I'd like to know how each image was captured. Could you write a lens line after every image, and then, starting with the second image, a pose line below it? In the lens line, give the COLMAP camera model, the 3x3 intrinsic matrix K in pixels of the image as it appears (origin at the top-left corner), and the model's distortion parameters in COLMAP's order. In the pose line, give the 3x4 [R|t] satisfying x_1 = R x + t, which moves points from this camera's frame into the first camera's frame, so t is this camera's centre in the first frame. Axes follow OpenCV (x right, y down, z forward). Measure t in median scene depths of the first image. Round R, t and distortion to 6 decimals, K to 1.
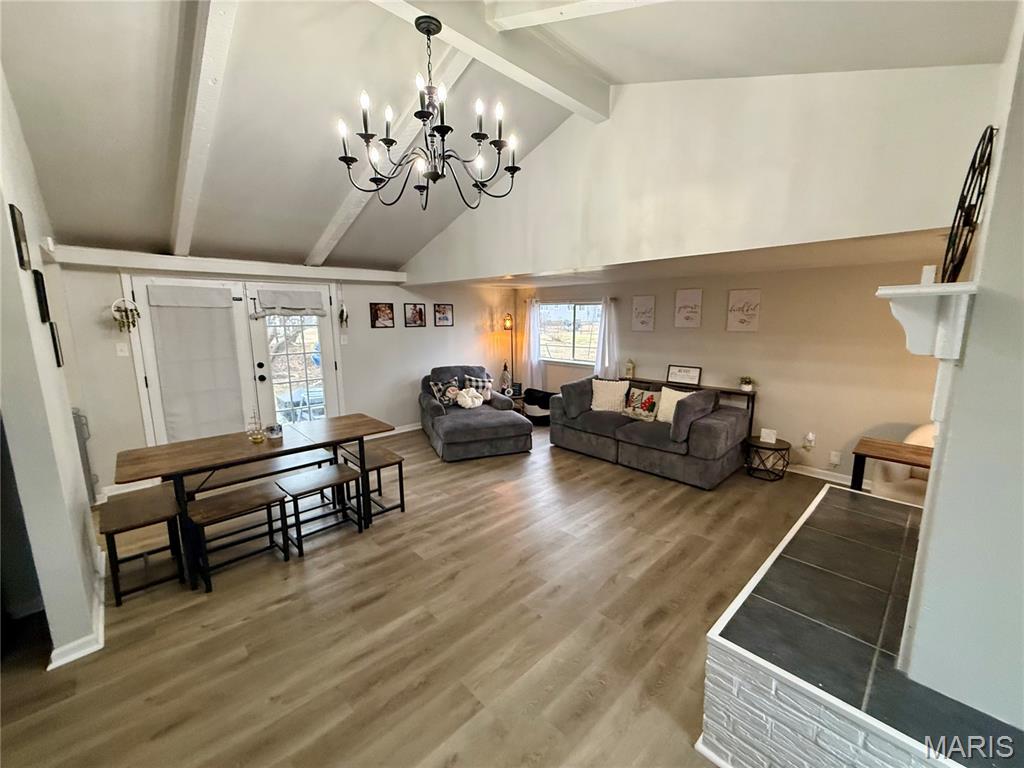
lens RADIAL K [[409.0, 0, 512.0], [0, 409.0, 384.0], [0, 0, 1]] dist [0.001833, 0.000069]
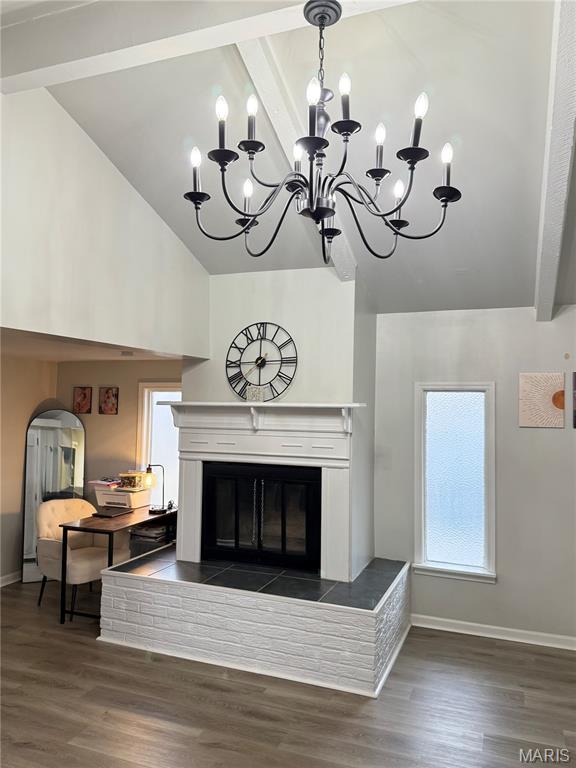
lens RADIAL K [[572.8, 0, 288.0], [0, 572.8, 384.0], [0, 0, 1]] dist [0.098443, -0.156140]
pose [[-0.427812, 0.027640, 0.903445, -0.486867], [0.127701, 0.991355, 0.030142, -0.131069], [-0.894801, 0.128266, -0.427643, 0.722821]]
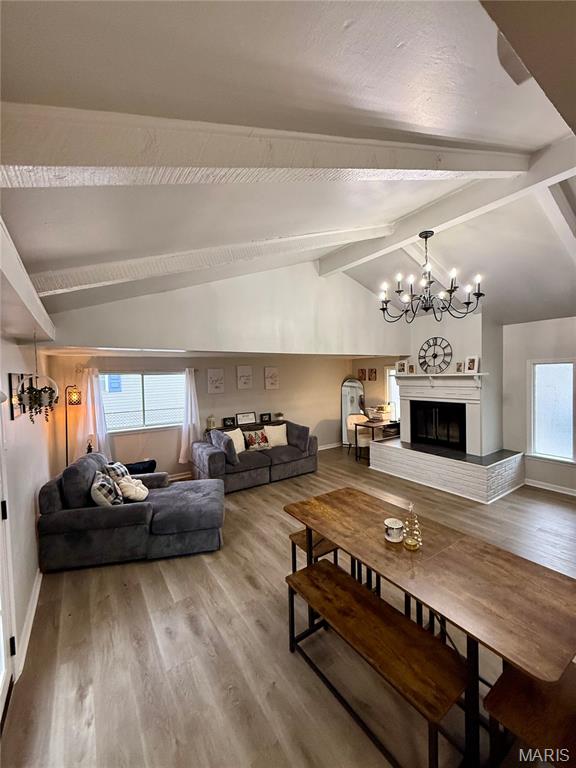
lens RADIAL K [[306.7, 0, 288.0], [0, 306.7, 384.0], [0, 0, 1]] dist [0.001833, 0.000069]
pose [[0.165262, -0.033855, 0.985669, -0.807096], [0.181650, 0.983358, 0.003320, -0.143717], [-0.969377, 0.178498, 0.168661, 0.700315]]
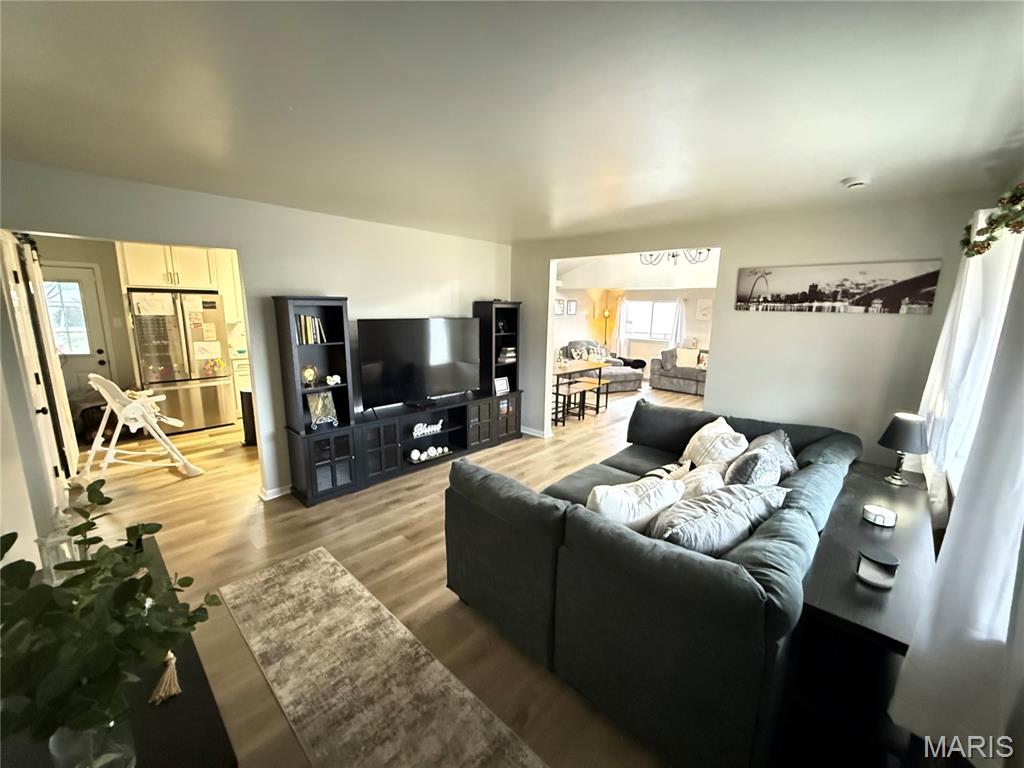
lens RADIAL K [[409.0, 0, 512.0], [0, 409.0, 384.0], [0, 0, 1]] dist [0.001833, 0.000069]
pose [[0.998520, 0.011572, 0.053148, -0.642661], [-0.012991, 0.999566, 0.026422, 0.113027], [-0.052819, -0.027073, 0.998237, -0.731779]]
